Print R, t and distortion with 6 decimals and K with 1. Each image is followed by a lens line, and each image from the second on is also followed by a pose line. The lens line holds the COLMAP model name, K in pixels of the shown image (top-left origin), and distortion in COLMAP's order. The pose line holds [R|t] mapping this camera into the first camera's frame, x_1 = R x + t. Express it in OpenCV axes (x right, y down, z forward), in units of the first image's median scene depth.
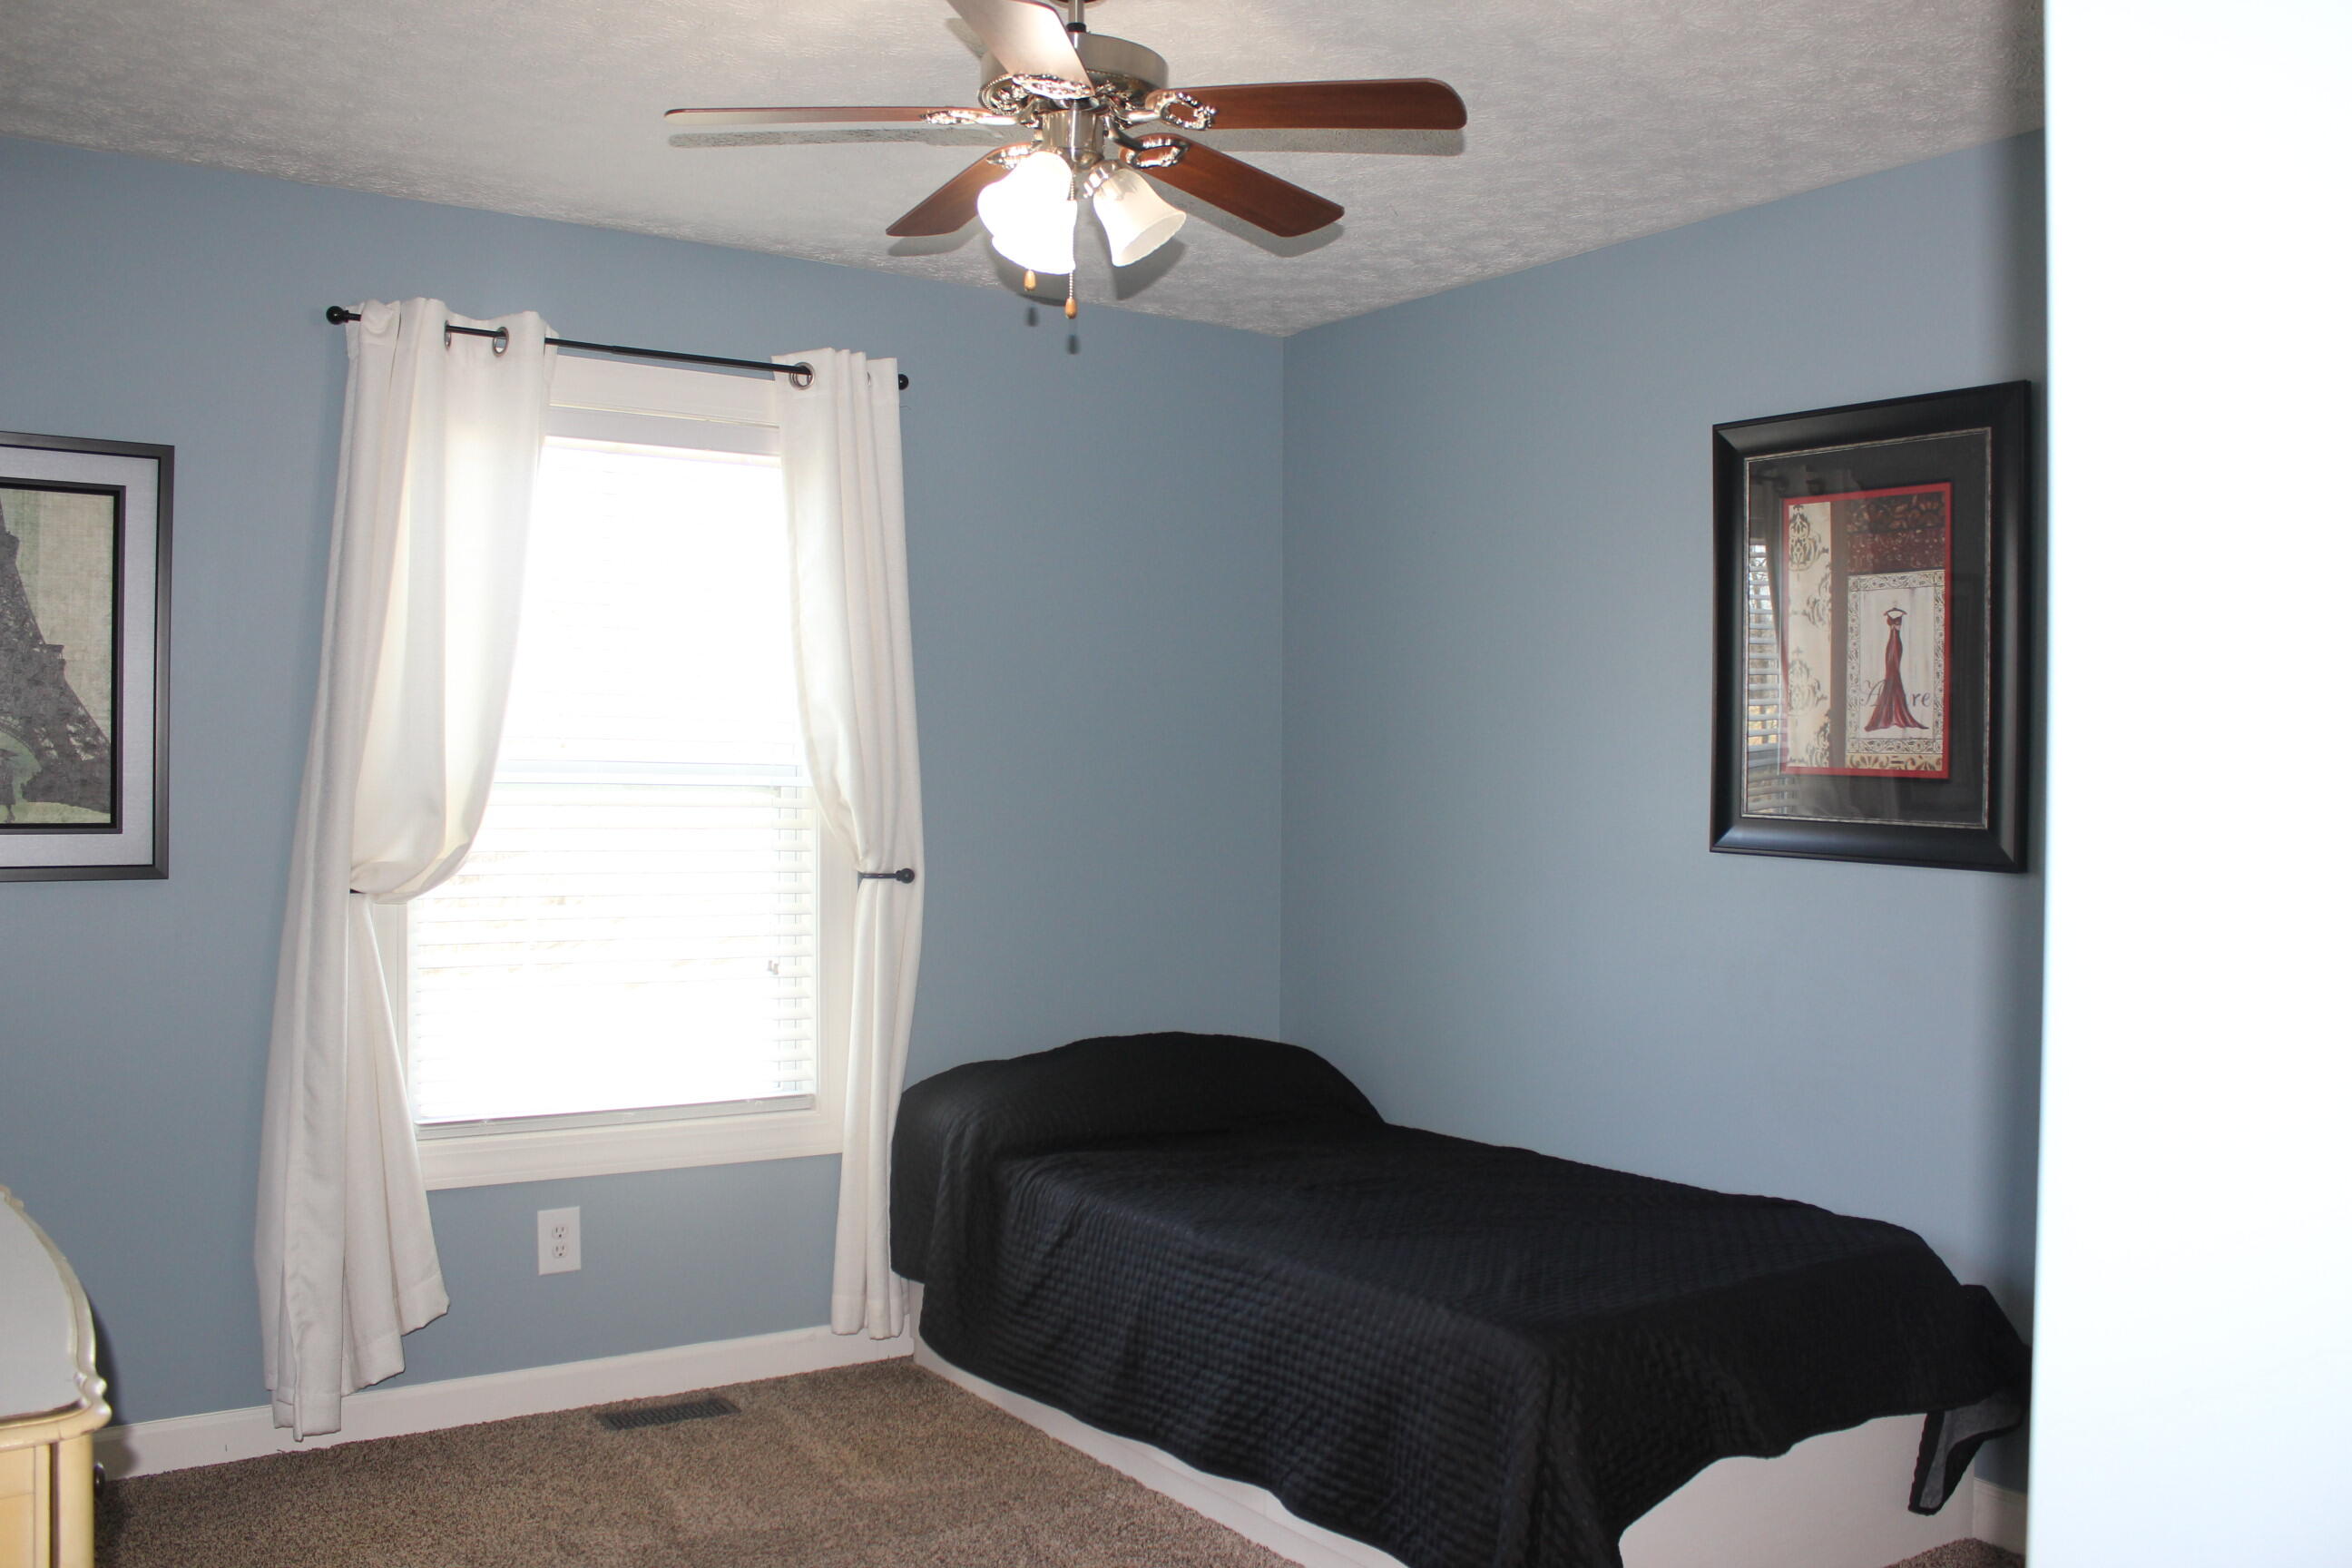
lens RADIAL K [[1983.2, 0, 1176.0], [0, 1983.2, 784.0], [0, 0, 1]] dist [-0.135532, 0.102810]
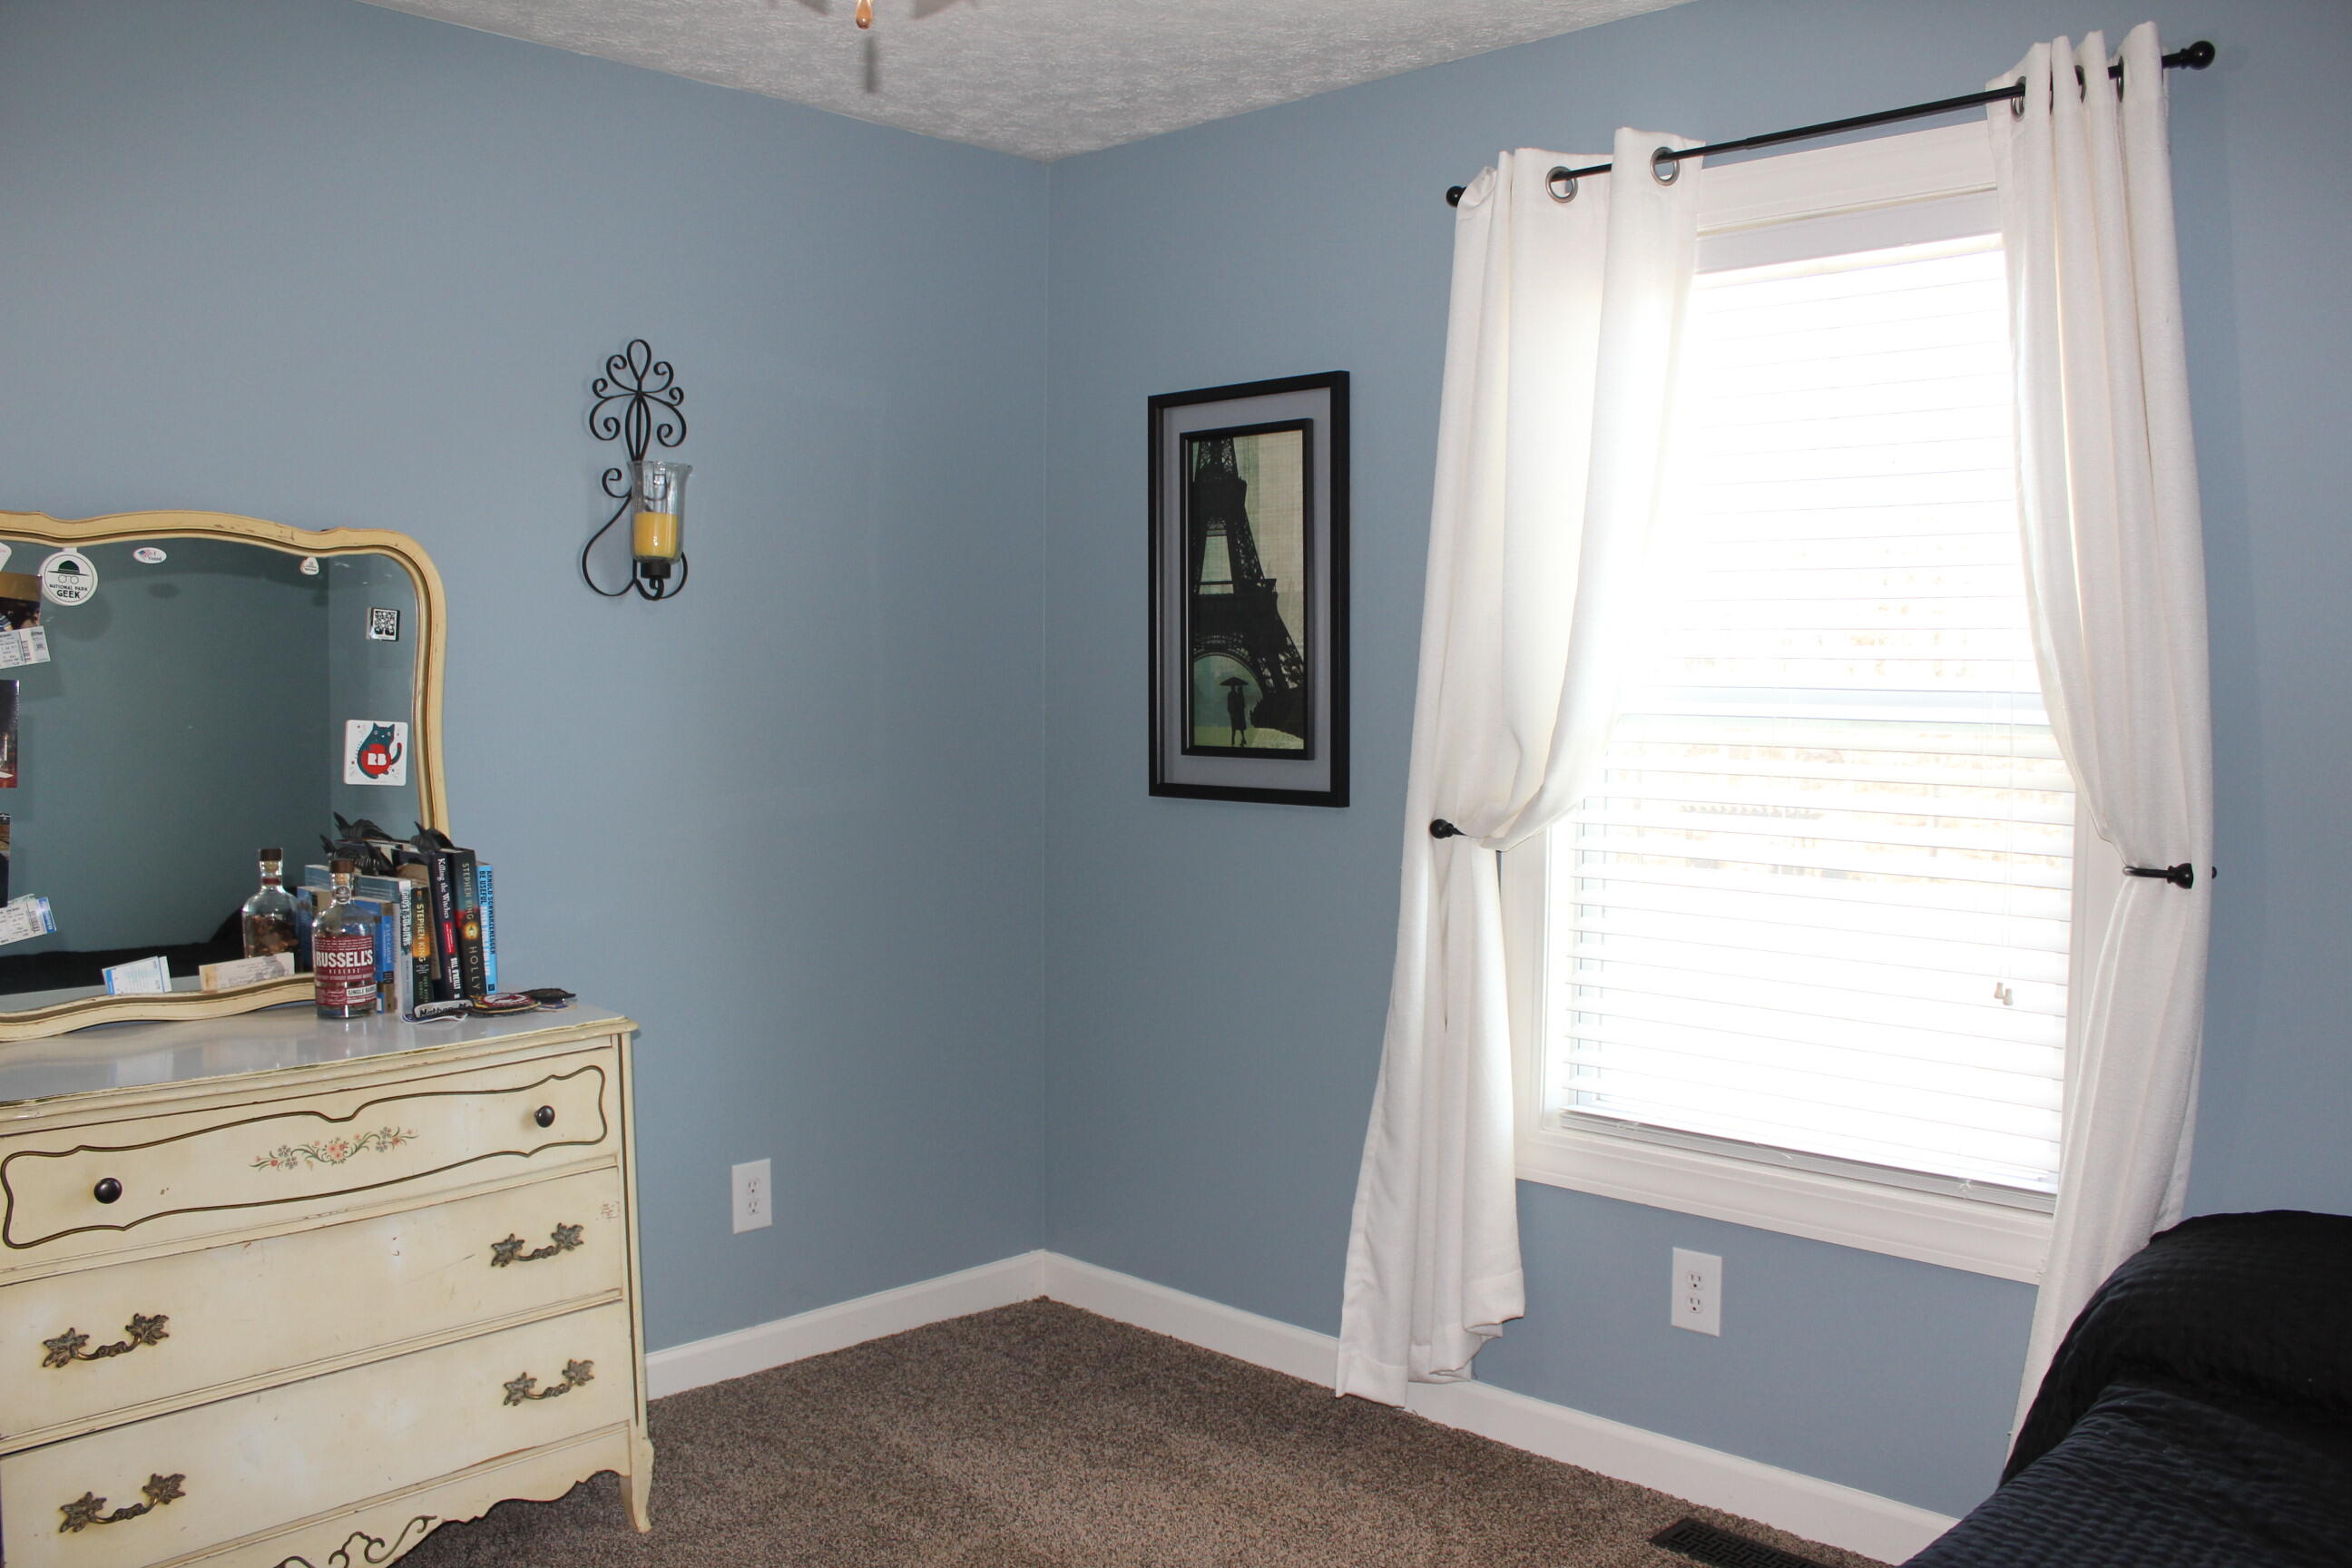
lens RADIAL K [[1983.2, 0, 1176.0], [0, 1983.2, 784.0], [0, 0, 1]] dist [-0.135532, 0.102810]
pose [[0.199195, 0.041344, -0.979087, 0.463275], [-0.008747, 0.999145, 0.040412, -0.003370], [0.979921, 0.000514, 0.199386, 0.709920]]
